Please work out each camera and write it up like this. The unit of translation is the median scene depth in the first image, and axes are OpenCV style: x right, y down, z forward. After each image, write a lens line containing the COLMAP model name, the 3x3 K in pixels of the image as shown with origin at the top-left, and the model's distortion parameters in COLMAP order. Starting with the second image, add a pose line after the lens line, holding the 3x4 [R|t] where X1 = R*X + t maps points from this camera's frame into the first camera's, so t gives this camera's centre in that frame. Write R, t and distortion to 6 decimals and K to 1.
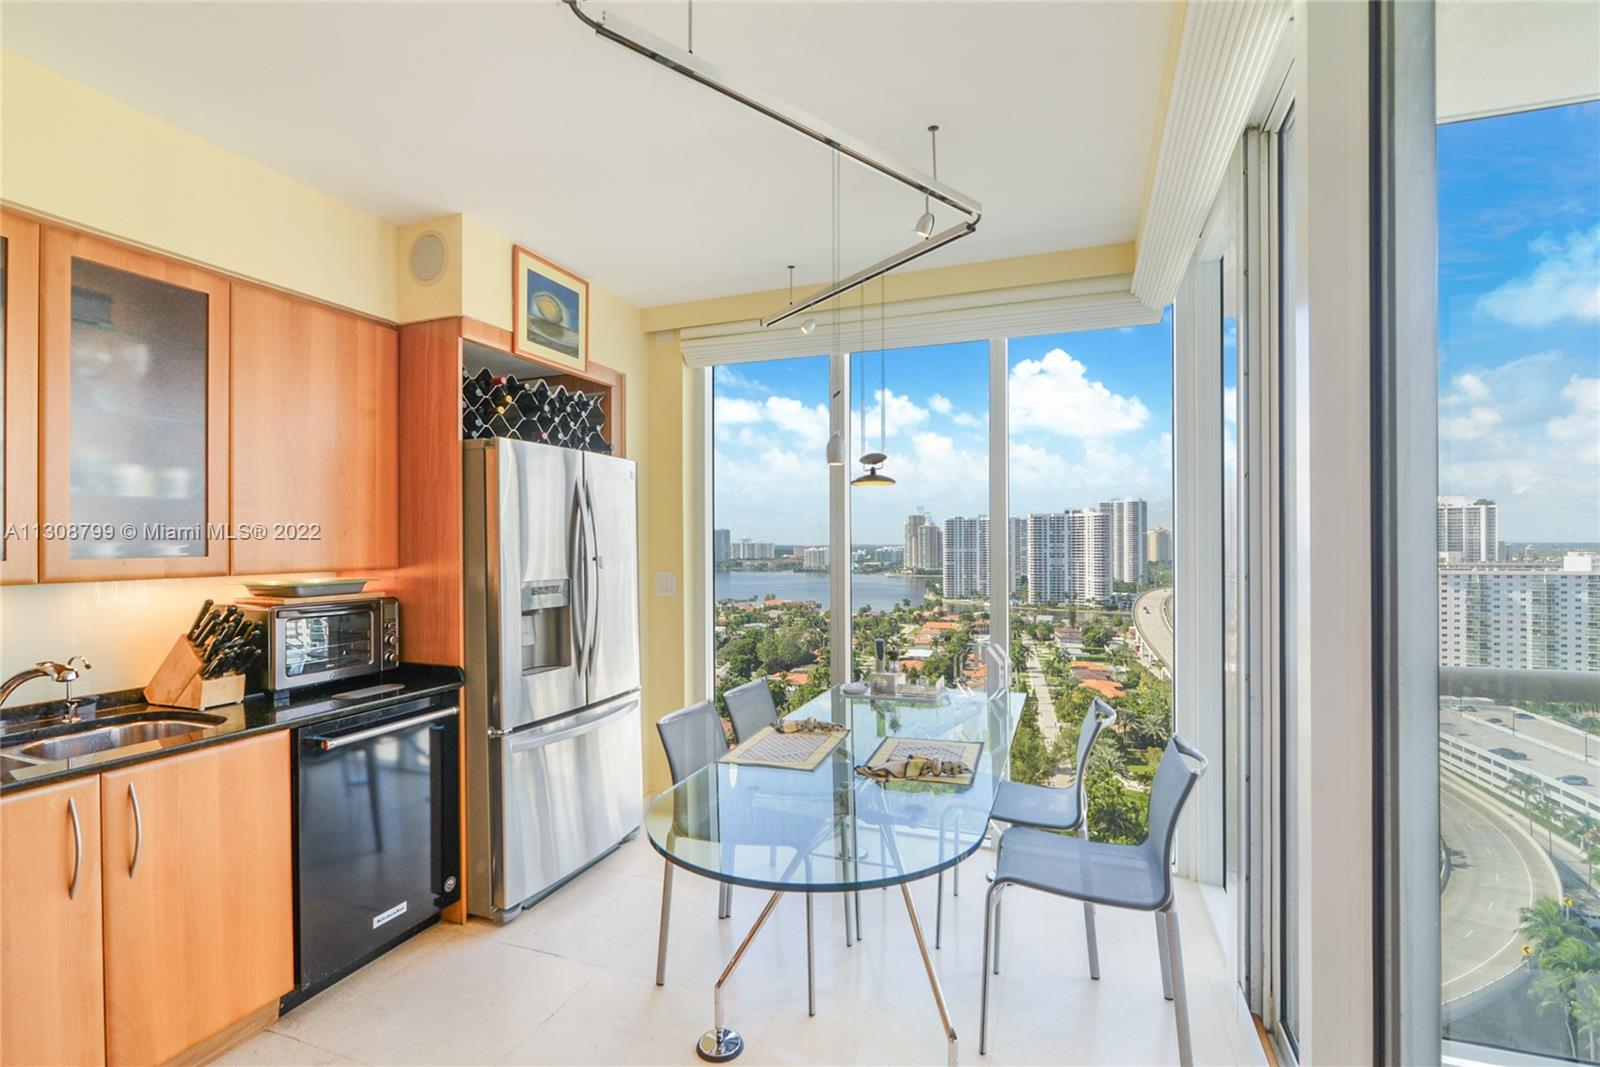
lens RADIAL K [[748.2, 0, 796.1], [0, 748.2, 543.1], [0, 0, 1]] dist [-0.012399, 0.000134]
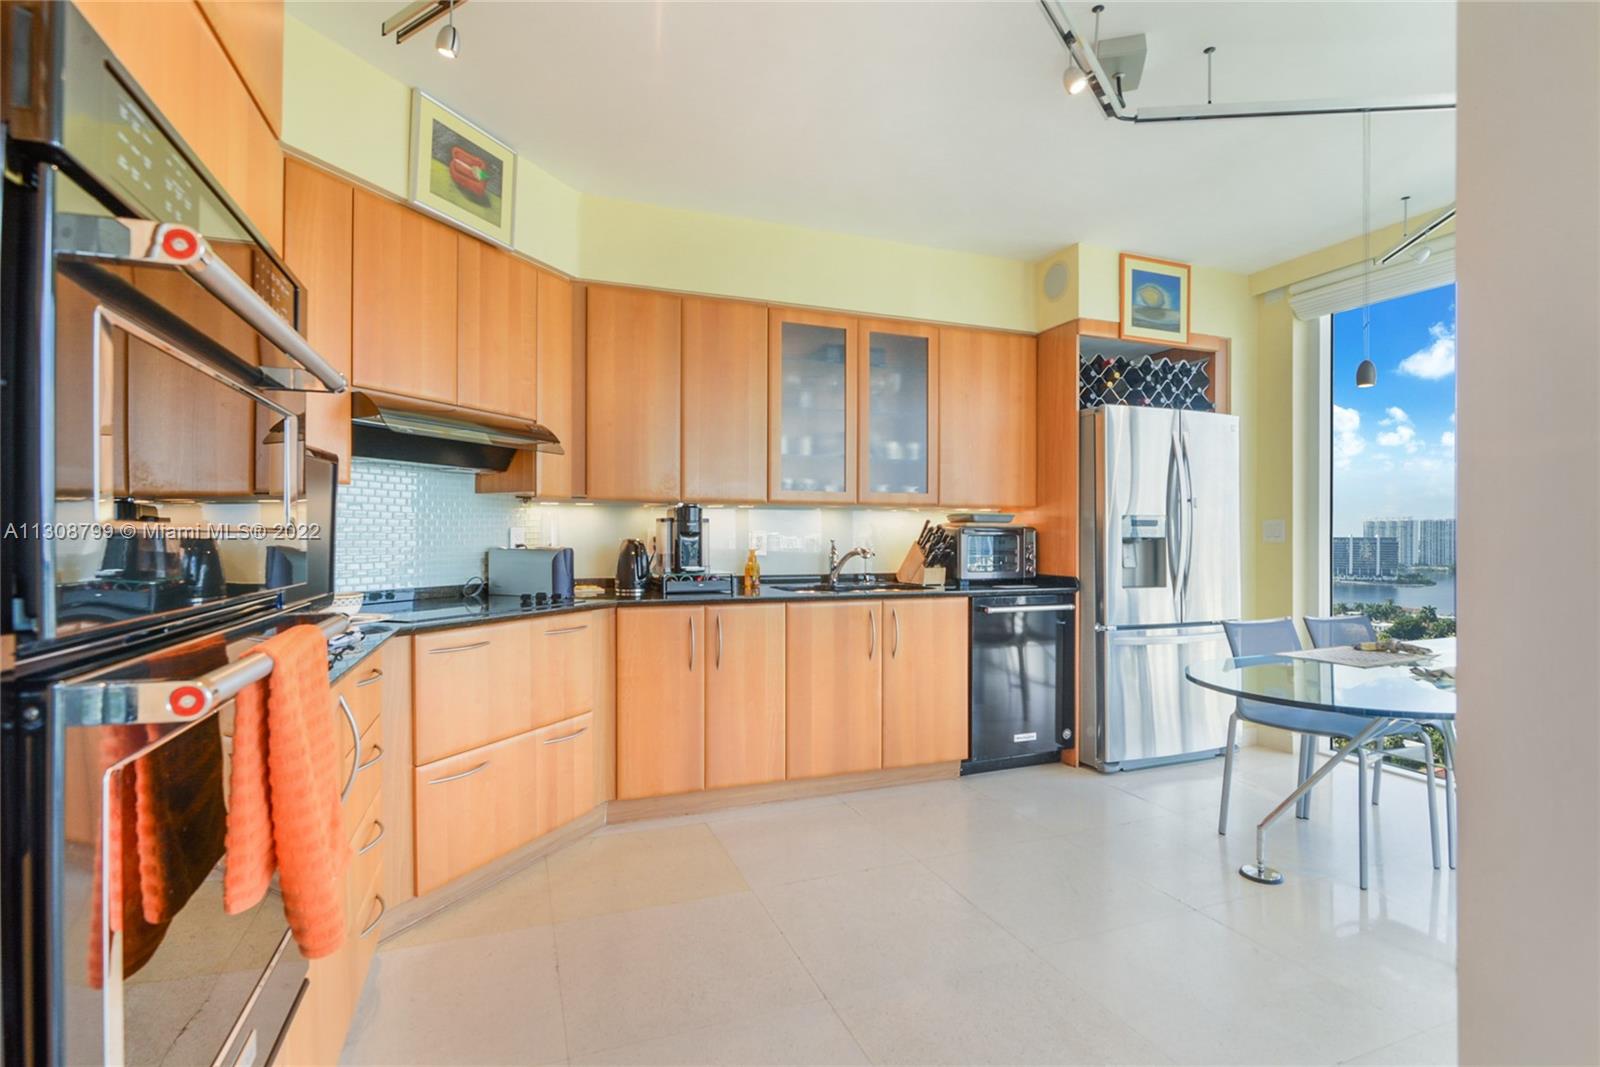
lens RADIAL K [[748.2, 0, 797.0], [0, 748.2, 530.2], [0, 0, 1]] dist [-0.012399, 0.000134]
pose [[0.671163, 0.003417, -0.741302, 0.215836], [-0.005458, 0.999985, -0.000332, 0.083588], [0.741290, 0.004269, 0.671172, -0.289706]]
